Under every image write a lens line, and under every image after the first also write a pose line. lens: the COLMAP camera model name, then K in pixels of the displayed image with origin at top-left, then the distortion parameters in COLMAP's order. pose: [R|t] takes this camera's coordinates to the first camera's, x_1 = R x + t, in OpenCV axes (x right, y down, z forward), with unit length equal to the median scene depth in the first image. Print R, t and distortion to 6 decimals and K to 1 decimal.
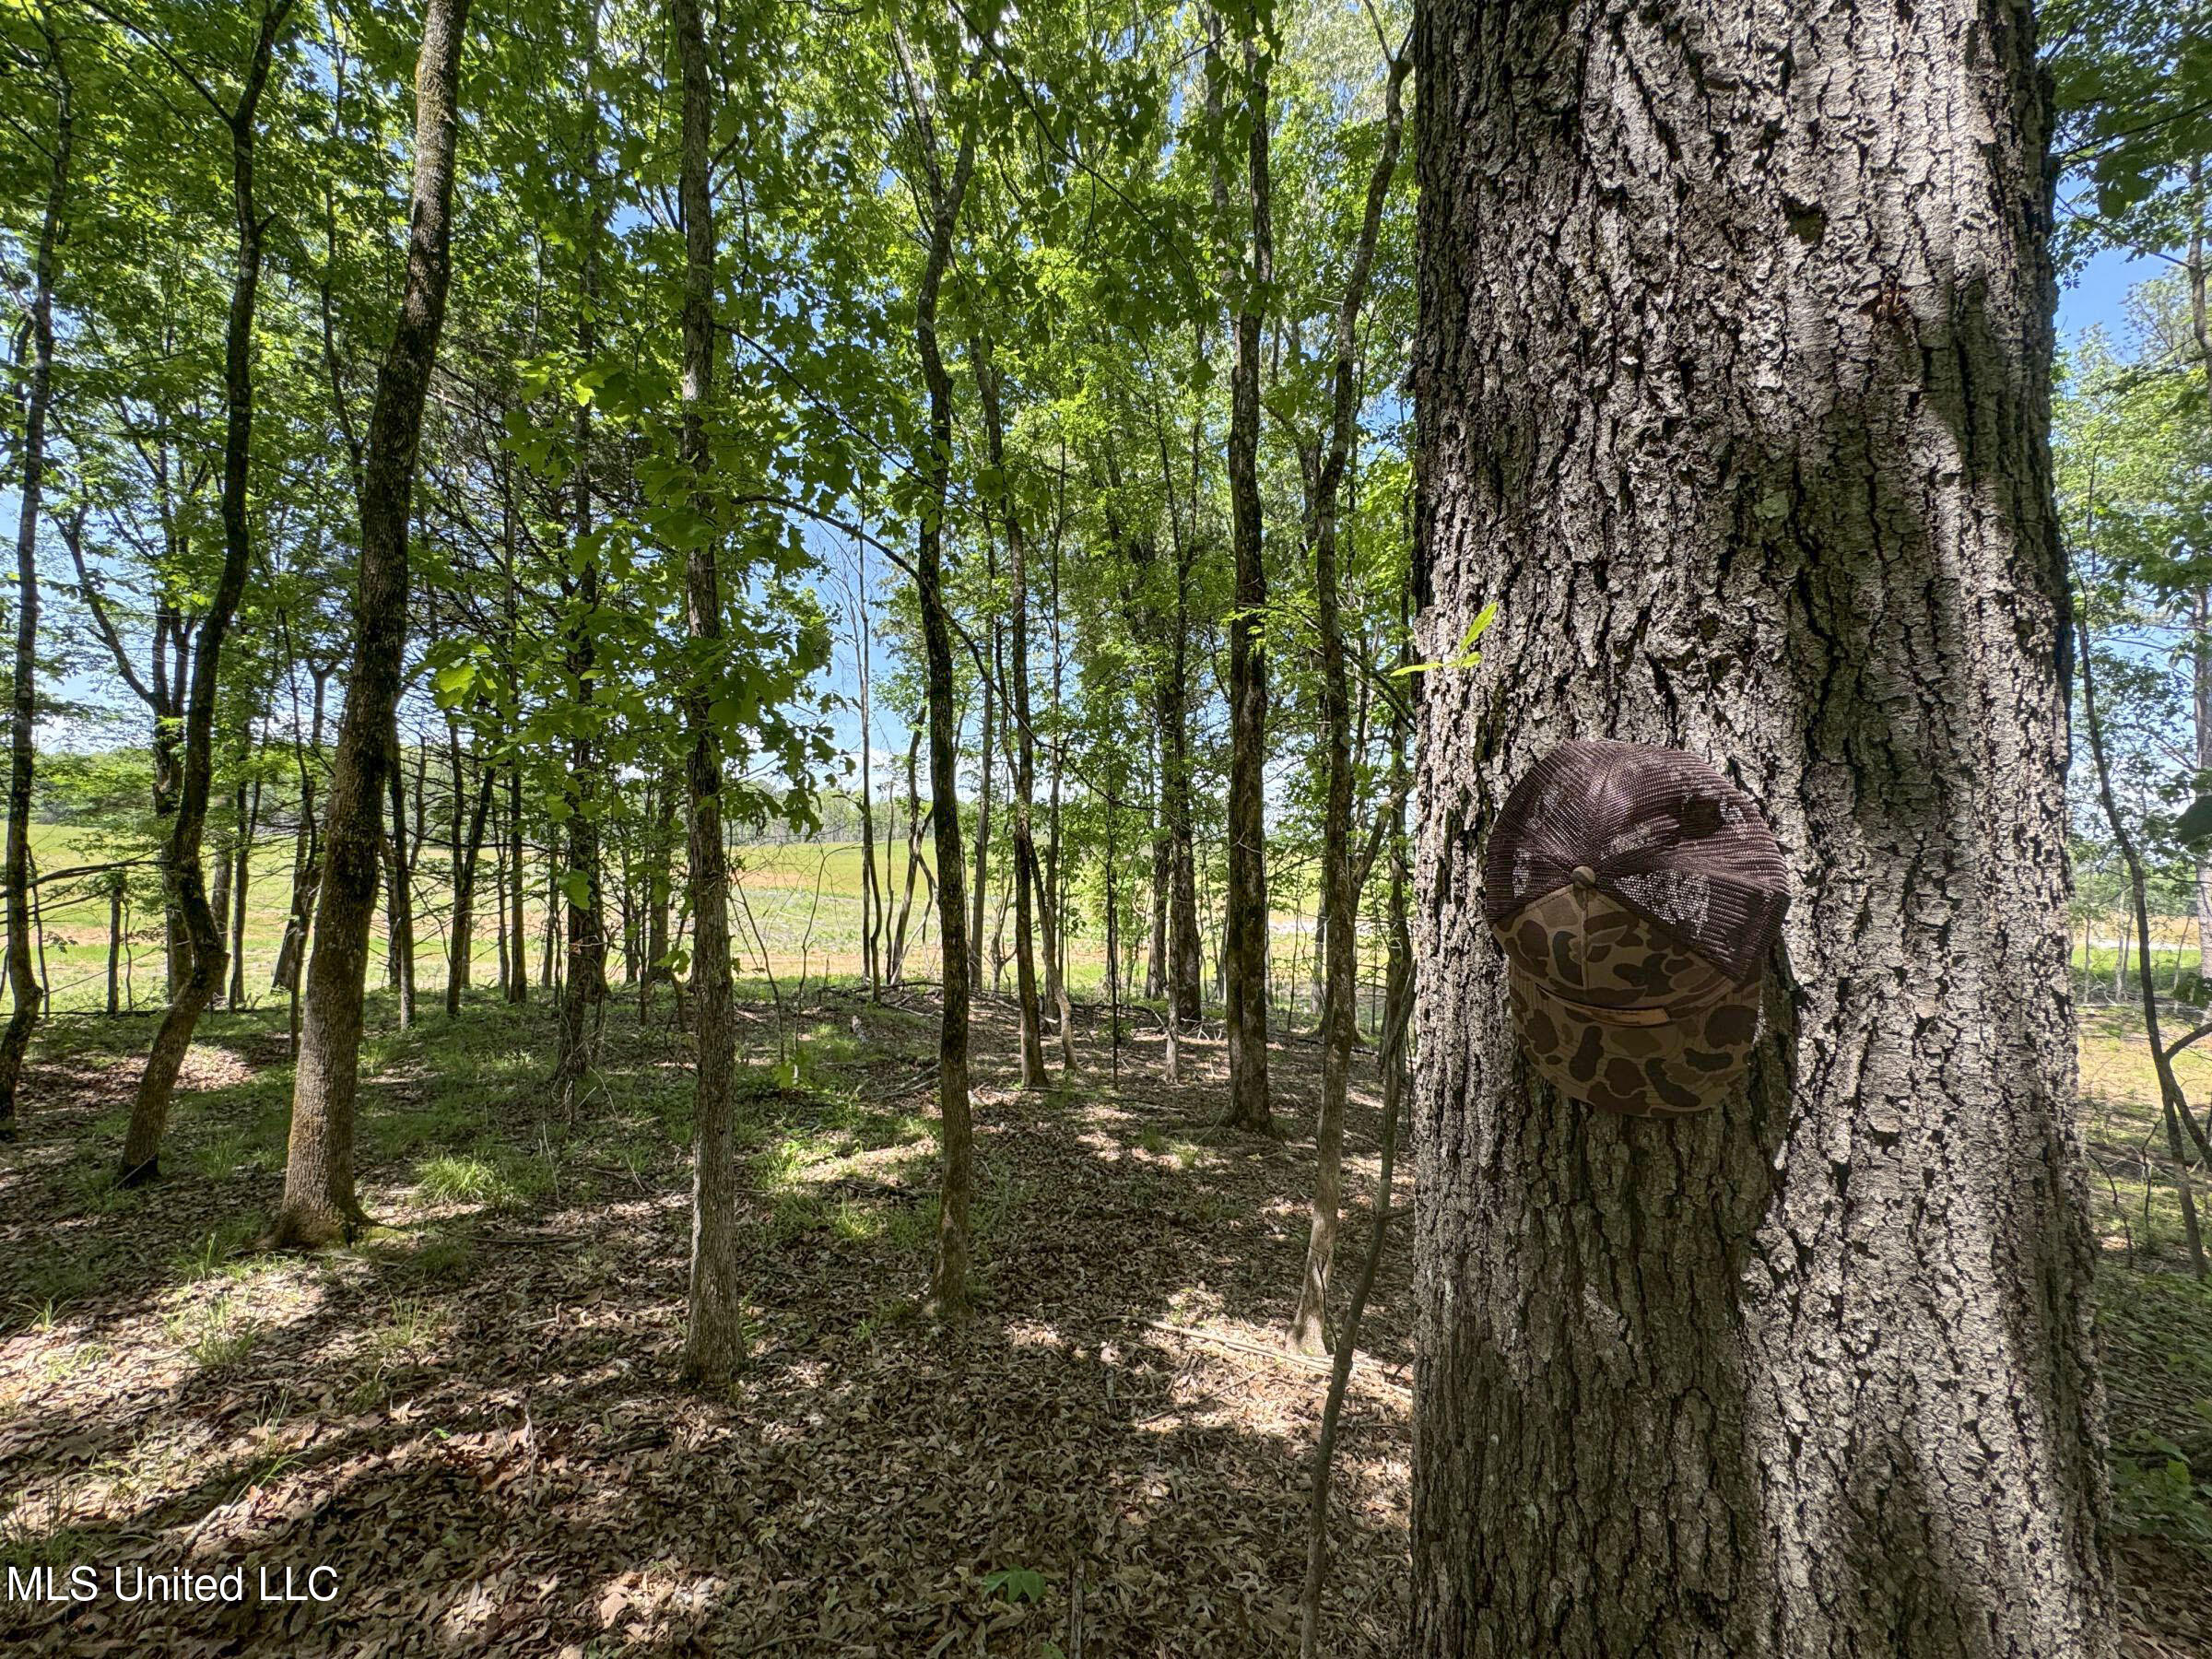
lens RADIAL K [[884.0, 0, 1105.0], [0, 884.0, 829.2], [0, 0, 1]] dist [-0.001355, 0.000340]
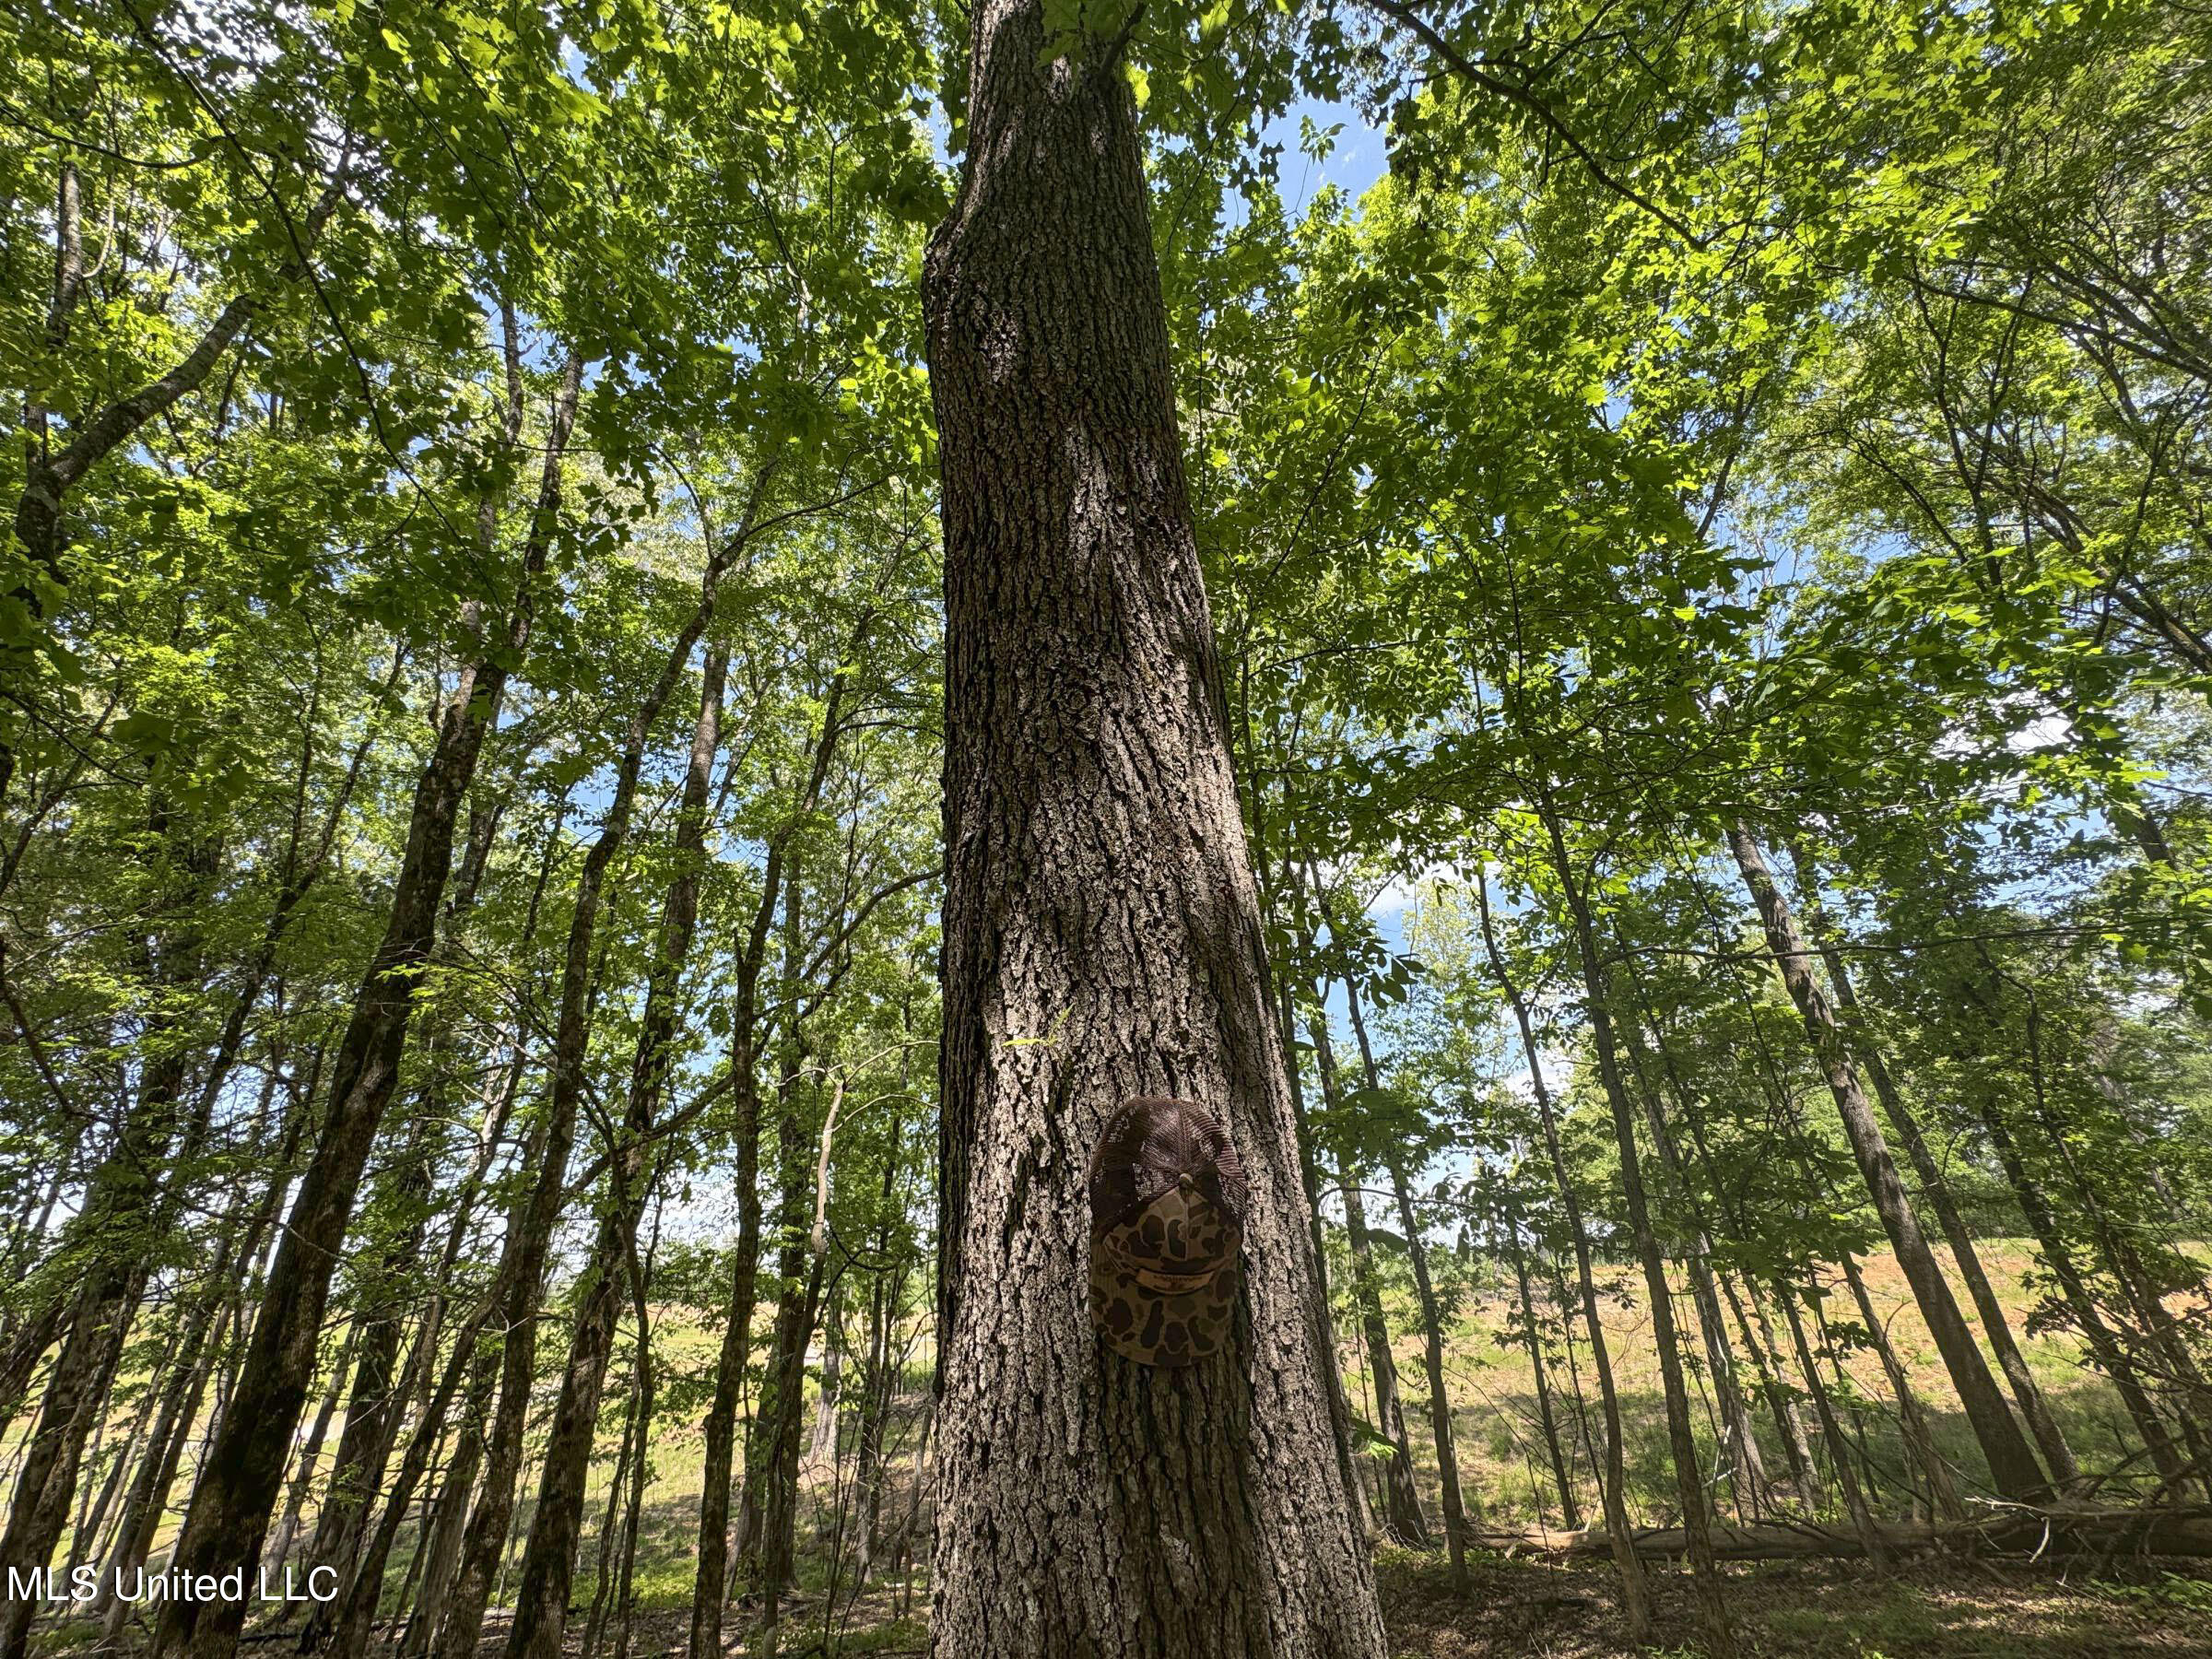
lens RADIAL K [[885.4, 0, 1106.0], [0, 885.4, 829.5], [0, 0, 1]] dist [-0.001244, -0.000254]
pose [[0.627017, 0.298796, 0.719424, -0.849271], [0.047289, 0.907214, -0.418004, 0.133388], [-0.777569, 0.296116, 0.554708, 0.025494]]
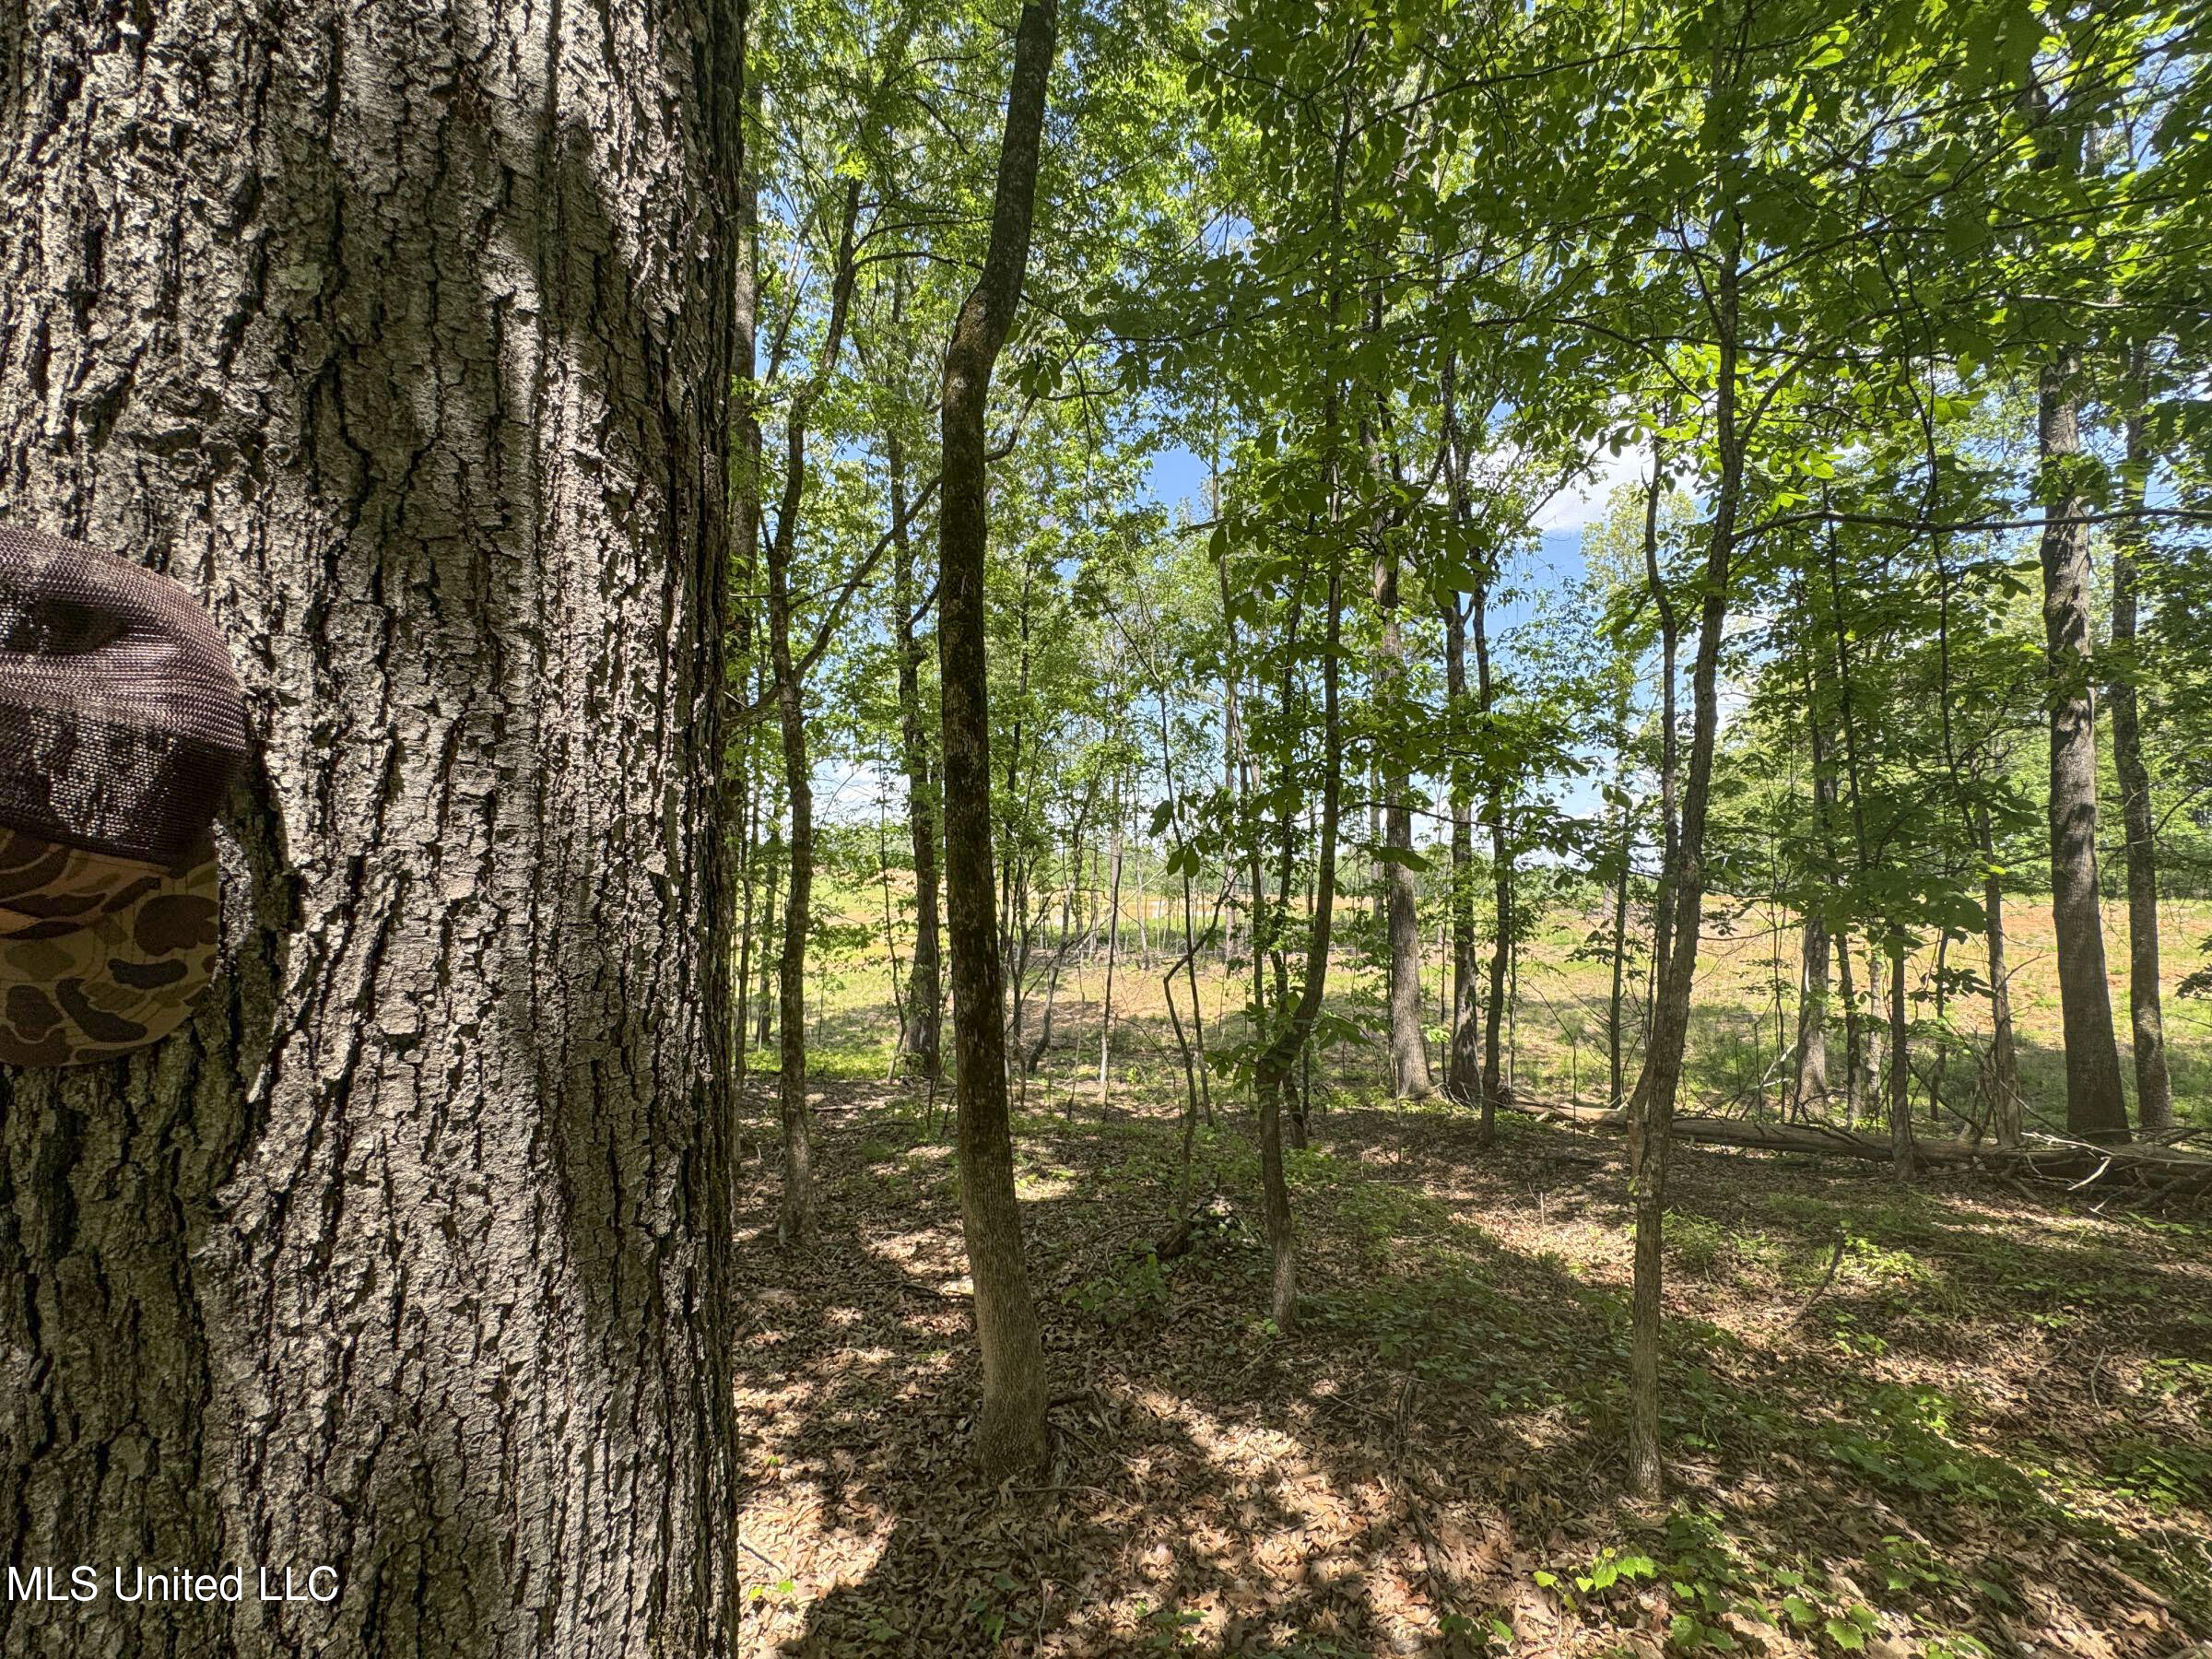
lens RADIAL K [[884.0, 0, 1105.0], [0, 884.0, 829.2], [0, 0, 1]] dist [-0.001355, 0.000340]
pose [[0.735724, 0.016606, 0.677078, 0.784427], [-0.013208, 0.999861, -0.010171, 0.140264], [-0.677153, -0.001460, 0.735841, -0.090752]]
